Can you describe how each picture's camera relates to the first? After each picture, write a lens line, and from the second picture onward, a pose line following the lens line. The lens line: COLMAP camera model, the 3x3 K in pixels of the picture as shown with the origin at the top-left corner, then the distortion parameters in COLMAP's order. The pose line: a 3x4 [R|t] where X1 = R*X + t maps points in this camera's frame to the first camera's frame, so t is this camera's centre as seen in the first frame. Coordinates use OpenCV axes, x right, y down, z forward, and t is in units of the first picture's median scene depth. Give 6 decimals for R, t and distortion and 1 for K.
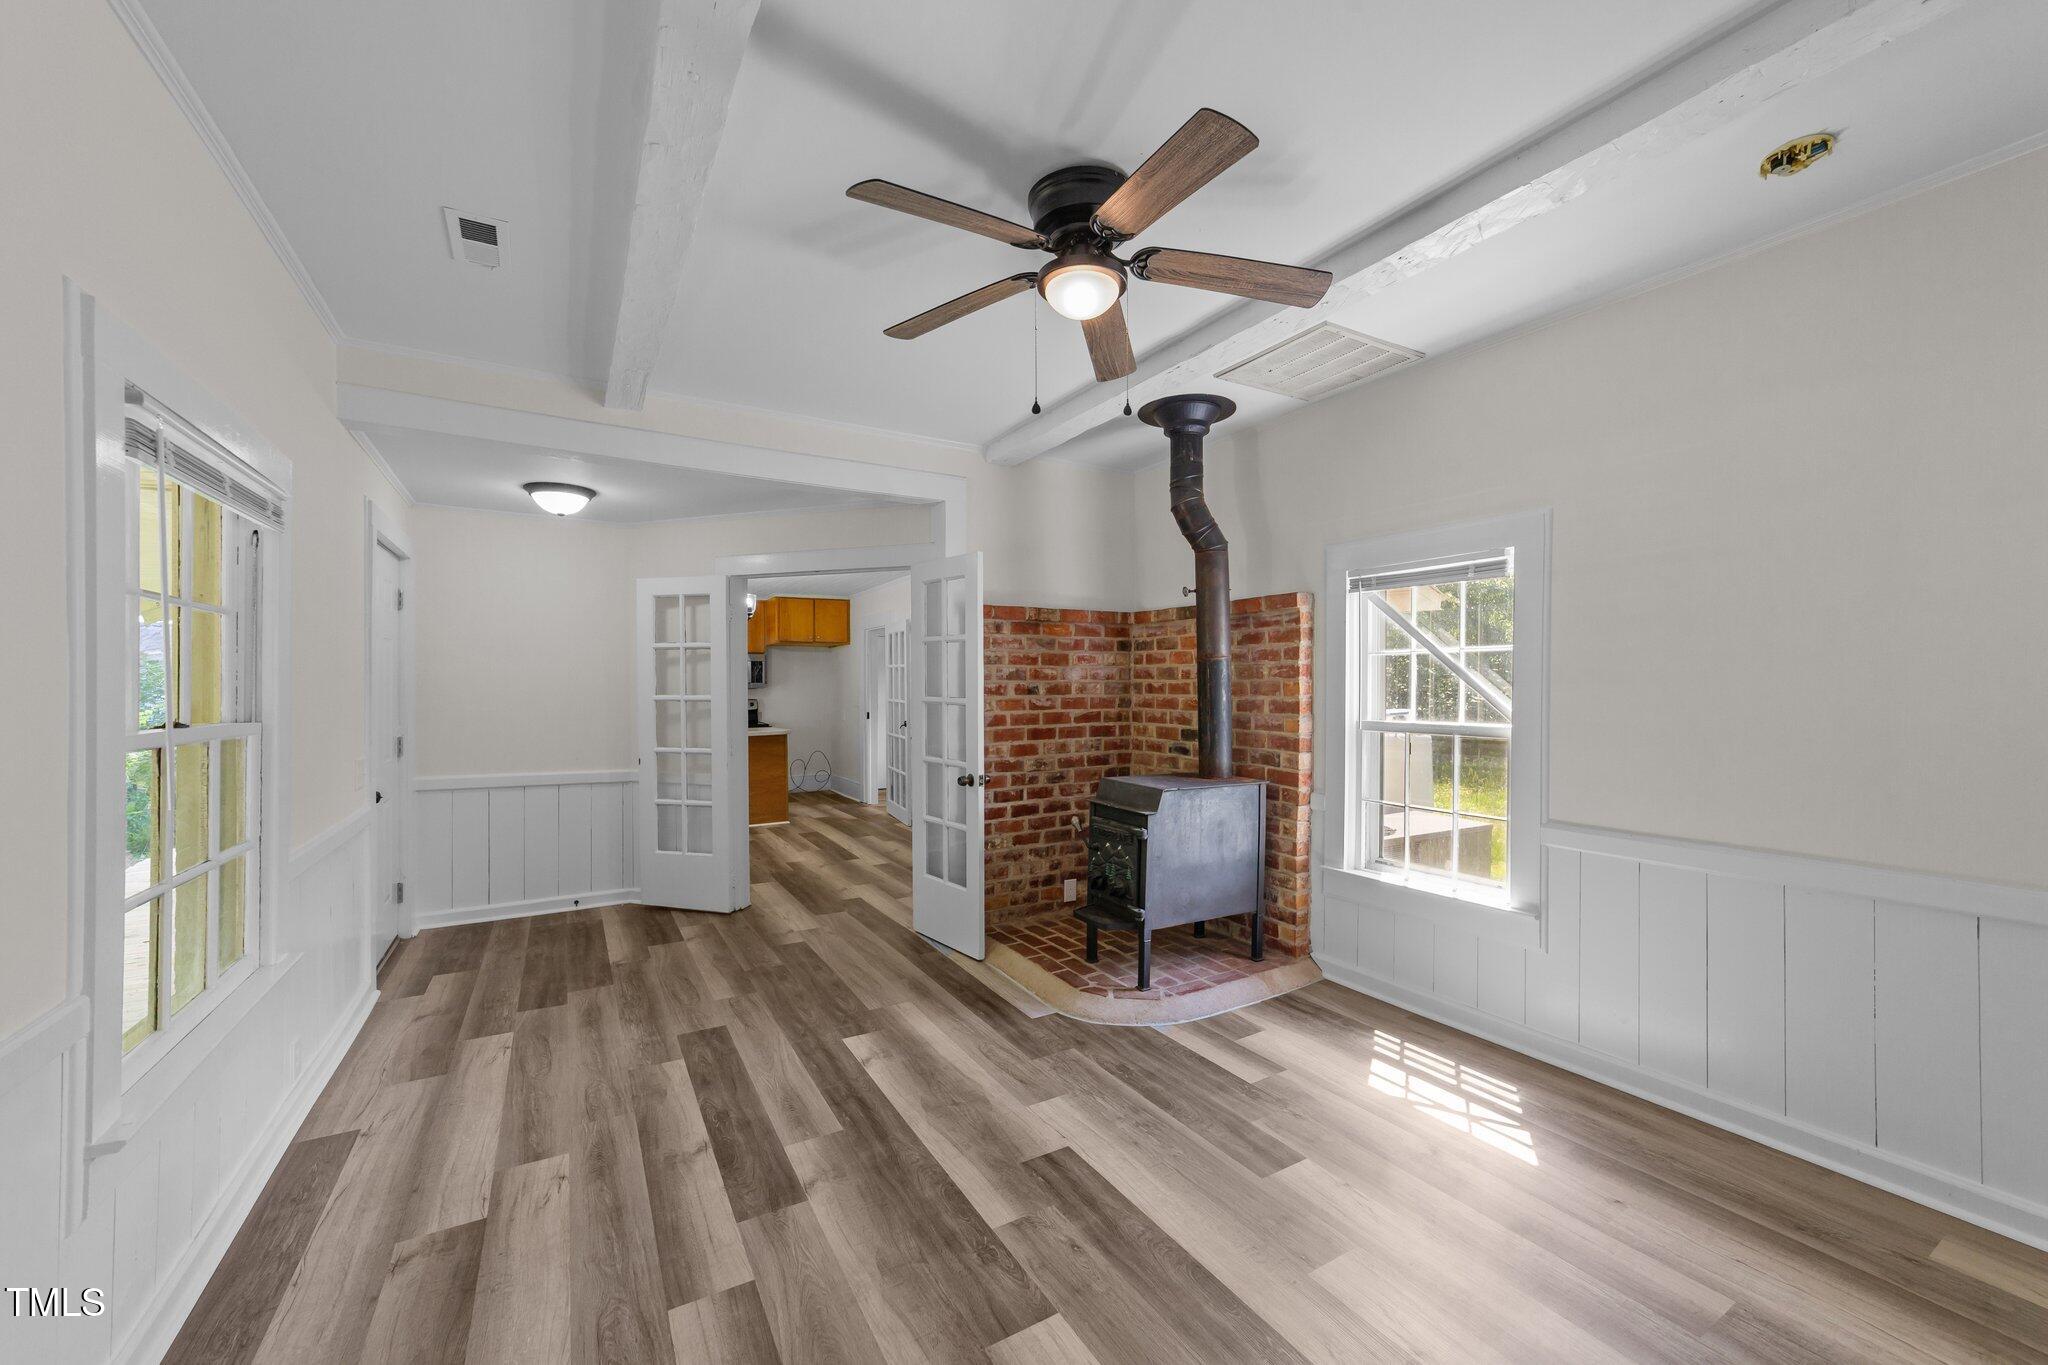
lens RADIAL K [[787.3, 0, 1015.5], [0, 787.3, 686.2], [0, 0, 1]] dist [-0.013489, 0.006593]
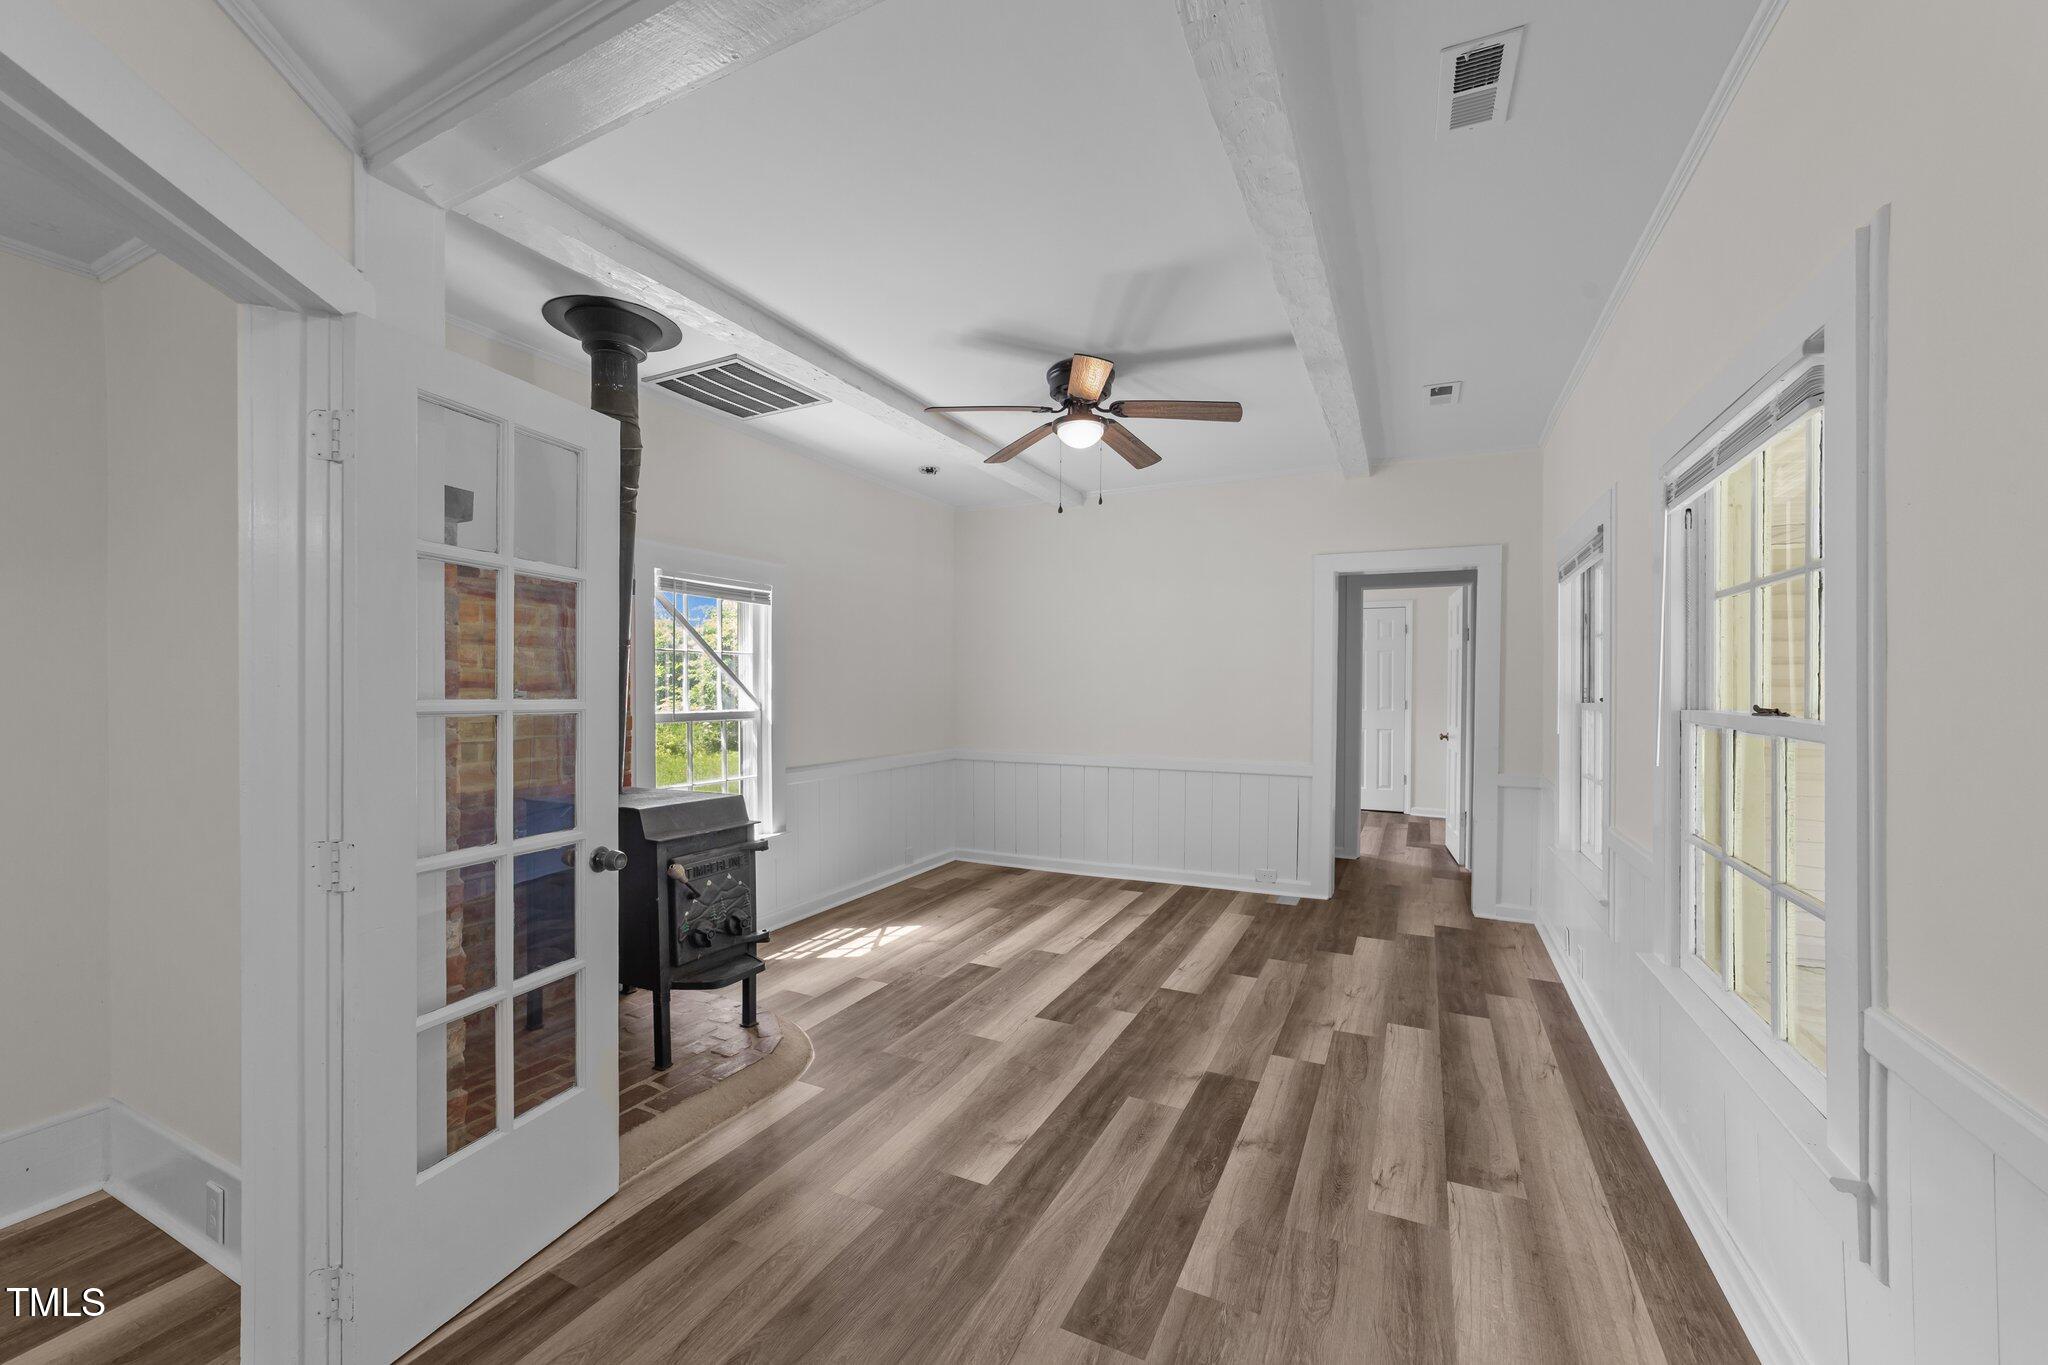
lens RADIAL K [[787.3, 0, 1029.5], [0, 787.3, 687.5], [0, 0, 1]] dist [-0.013489, 0.006593]
pose [[-0.553465, 0.000485, 0.832872, -0.898827], [-0.000033, 1.000000, -0.000604, 0.010538], [-0.832872, -0.000362, -0.553465, 1.483770]]
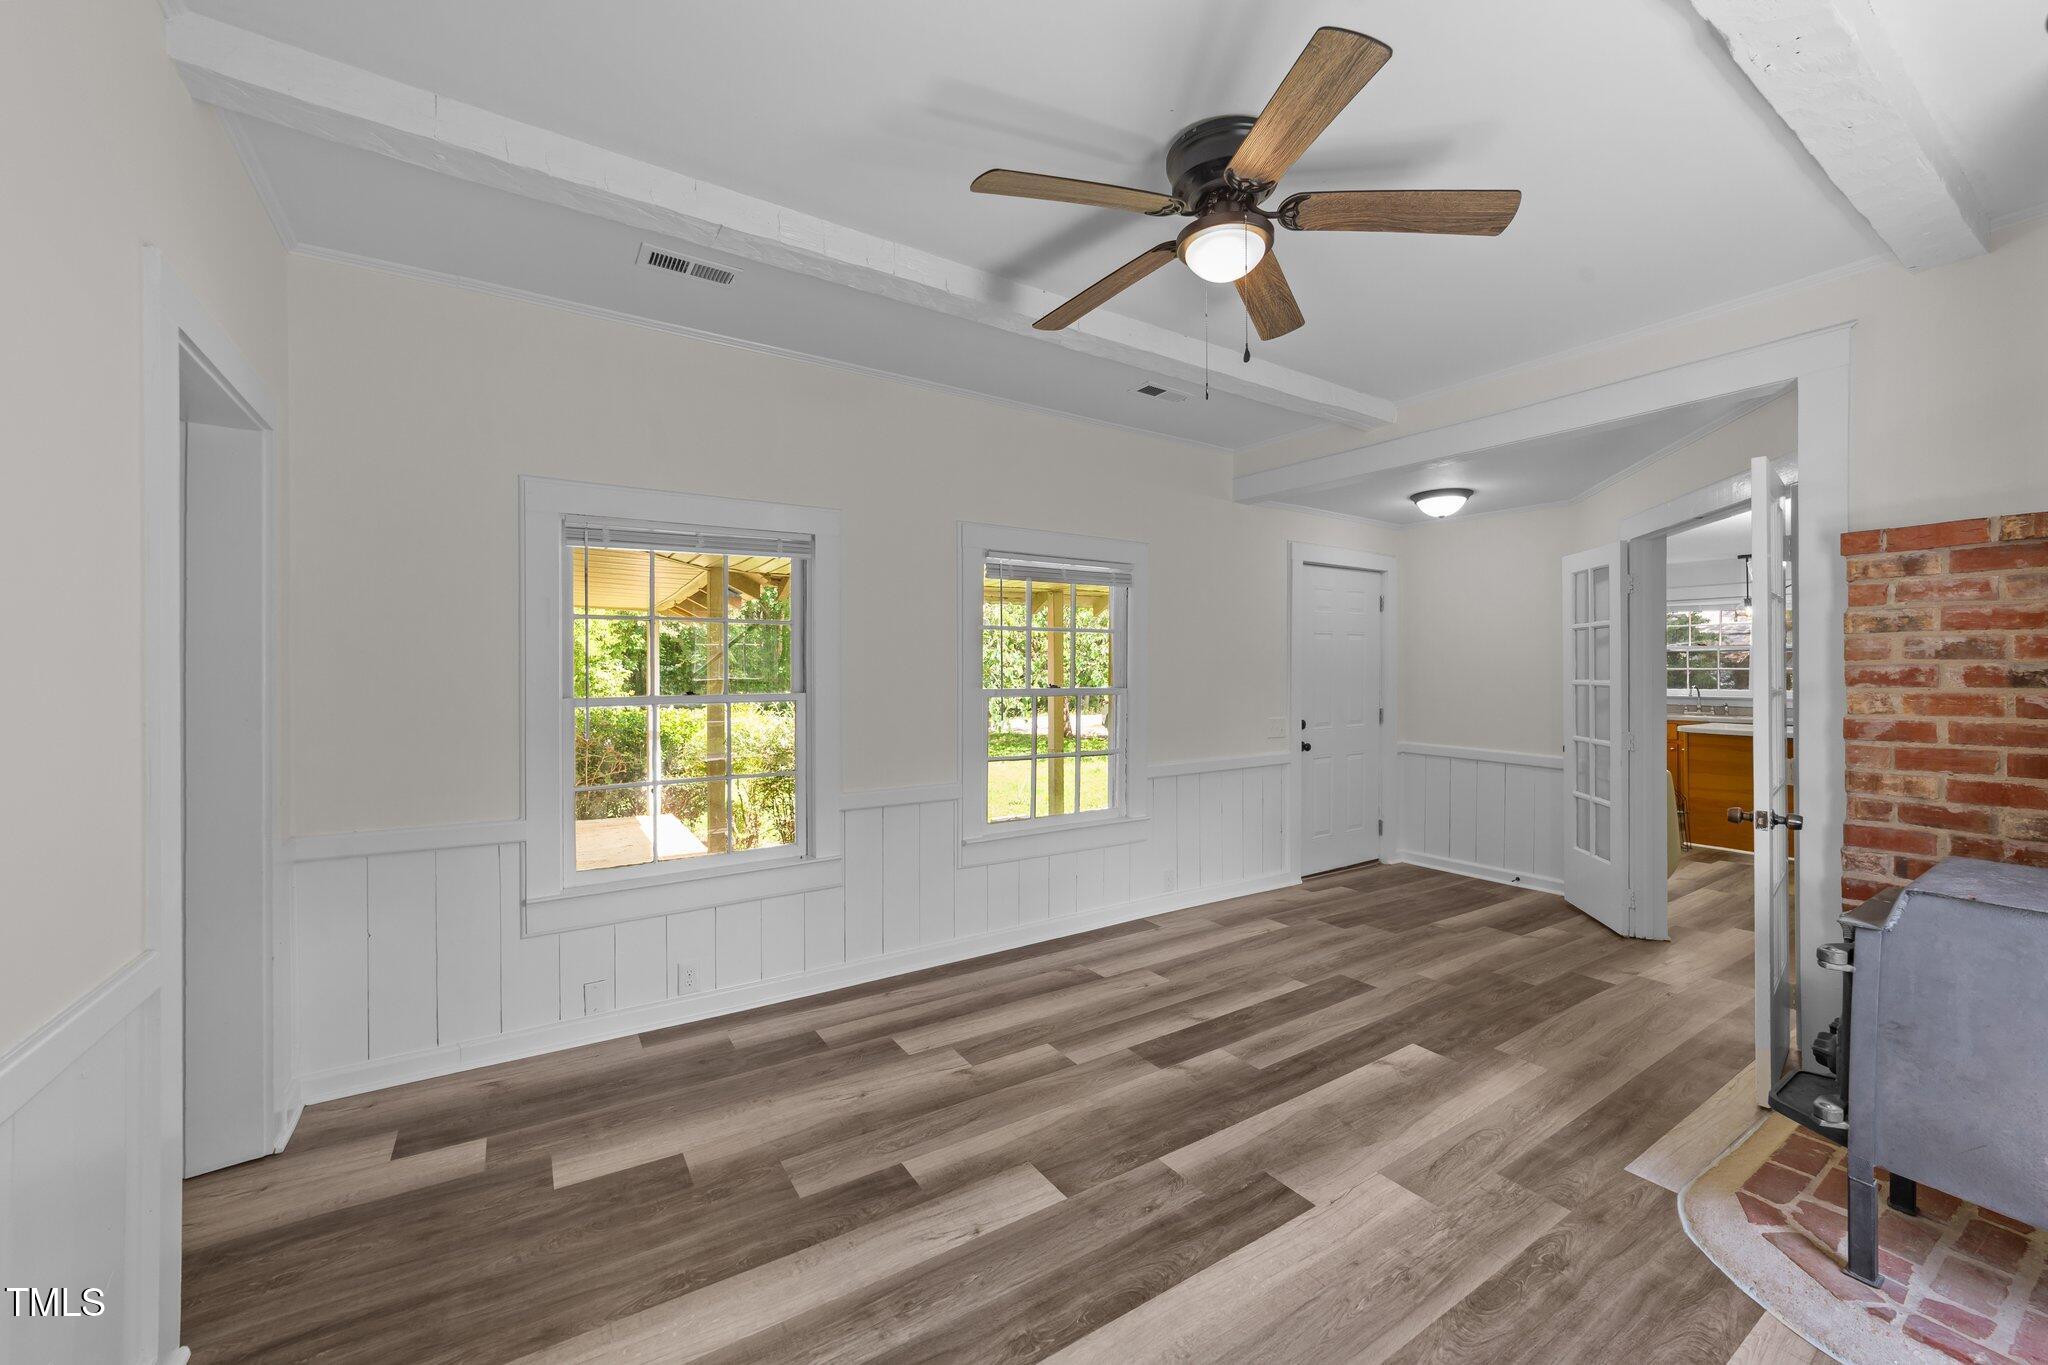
lens RADIAL K [[787.3, 0, 1044.3], [0, 787.3, 672.4], [0, 0, 1]] dist [-0.013489, 0.006593]
pose [[0.065455, 0.002700, -0.997852, 0.757909], [0.000109, 0.999996, 0.002713, -0.000288], [0.997856, -0.000286, 0.065454, 0.543535]]
